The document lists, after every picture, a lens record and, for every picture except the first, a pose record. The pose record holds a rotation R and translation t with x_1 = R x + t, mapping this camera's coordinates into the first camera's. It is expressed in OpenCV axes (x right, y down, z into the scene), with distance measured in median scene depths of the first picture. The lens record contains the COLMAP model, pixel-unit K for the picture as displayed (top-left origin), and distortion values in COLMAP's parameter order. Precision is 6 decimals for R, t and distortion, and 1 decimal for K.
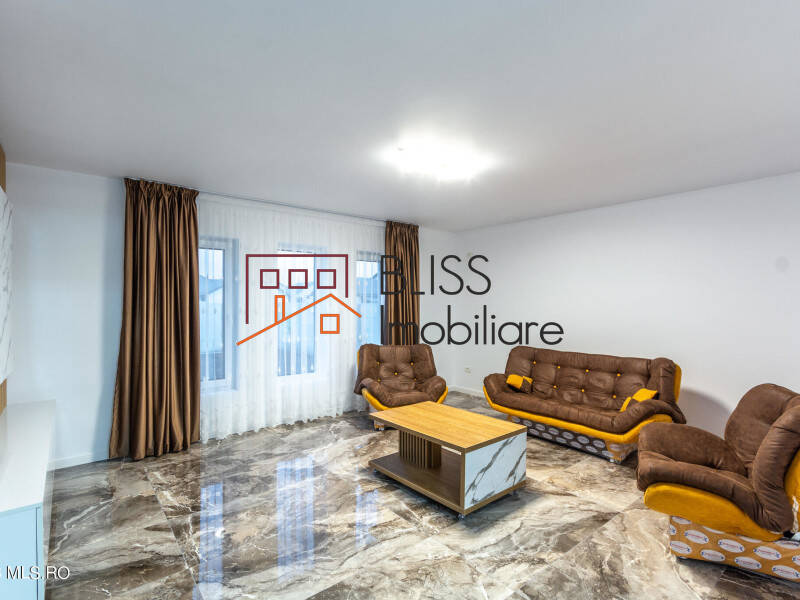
lens RADIAL K [[403.5, 0, 400.7], [0, 403.5, 304.0], [0, 0, 1]] dist [0.002523, 0.001183]
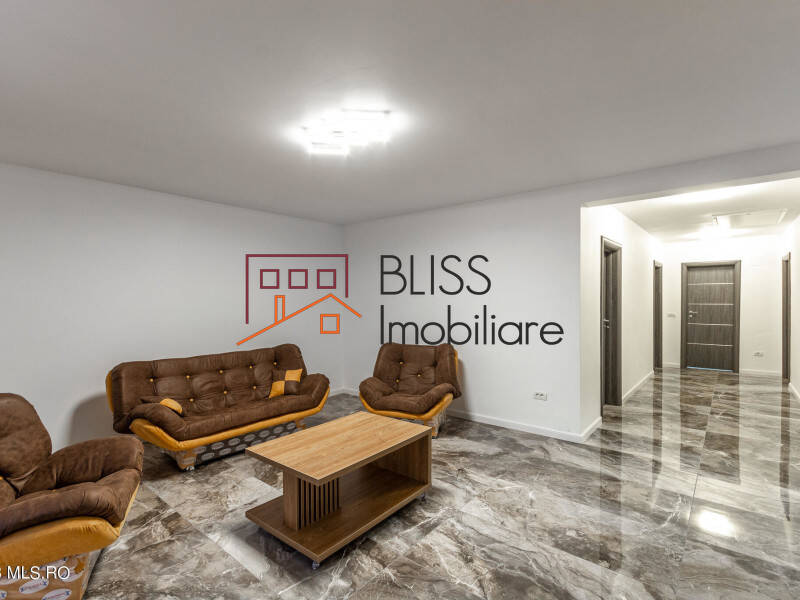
lens RADIAL K [[394.1, 0, 402.2], [0, 394.1, 302.8], [0, 0, 1]] dist [0.003271, -0.001172]
pose [[-0.192601, -0.009090, 0.981235, -0.787065], [0.008974, 0.999899, 0.011024, -0.004777], [-0.981236, 0.010929, -0.192500, 1.120063]]
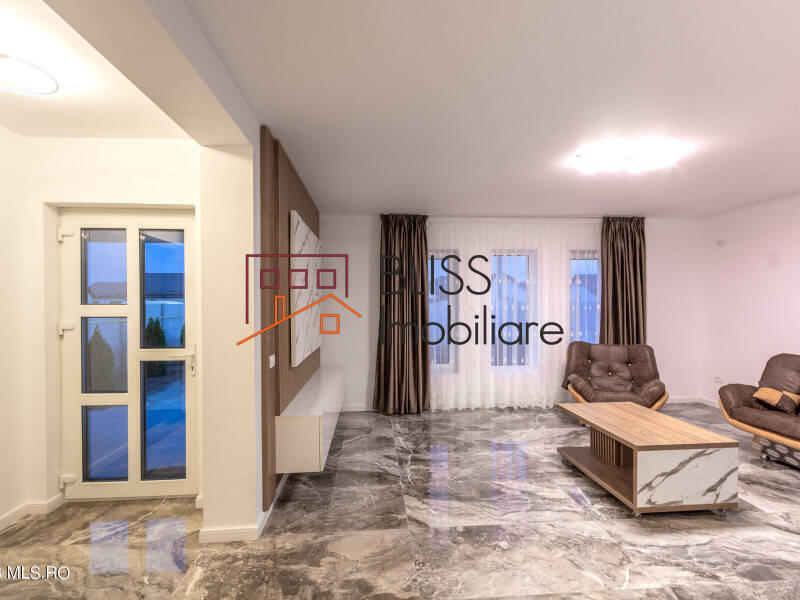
lens RADIAL K [[395.7, 0, 401.7], [0, 395.7, 303.6], [0, 0, 1]] dist [0.003426, -0.000720]
pose [[0.819572, -0.004323, -0.572960, 0.213885], [0.005367, 0.999986, 0.000132, 0.001890], [0.572951, -0.003183, 0.819583, -0.118875]]
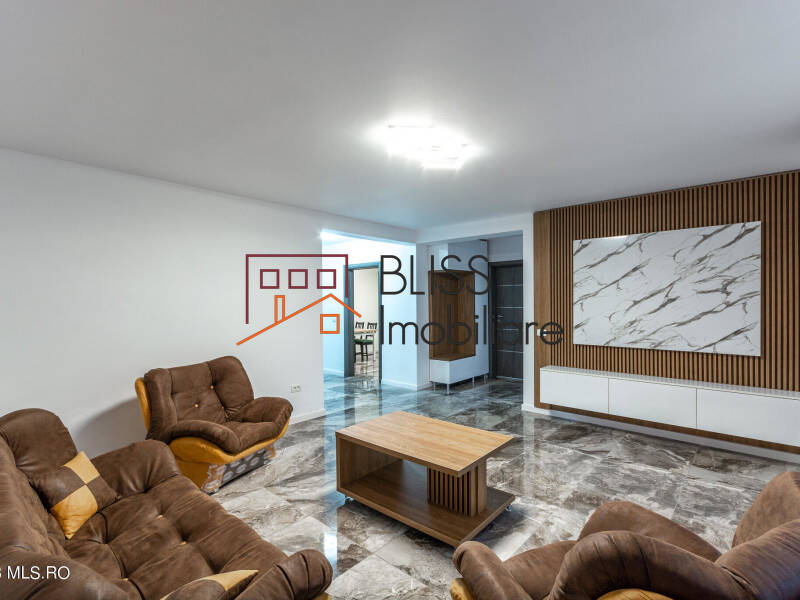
lens RADIAL K [[394.1, 0, 402.2], [0, 394.1, 302.8], [0, 0, 1]] dist [0.003271, -0.001172]
pose [[-0.987173, 0.003477, -0.159614, 0.310387], [0.002336, 0.999970, 0.007336, -0.008509], [0.159635, 0.006869, -0.987152, 1.989940]]
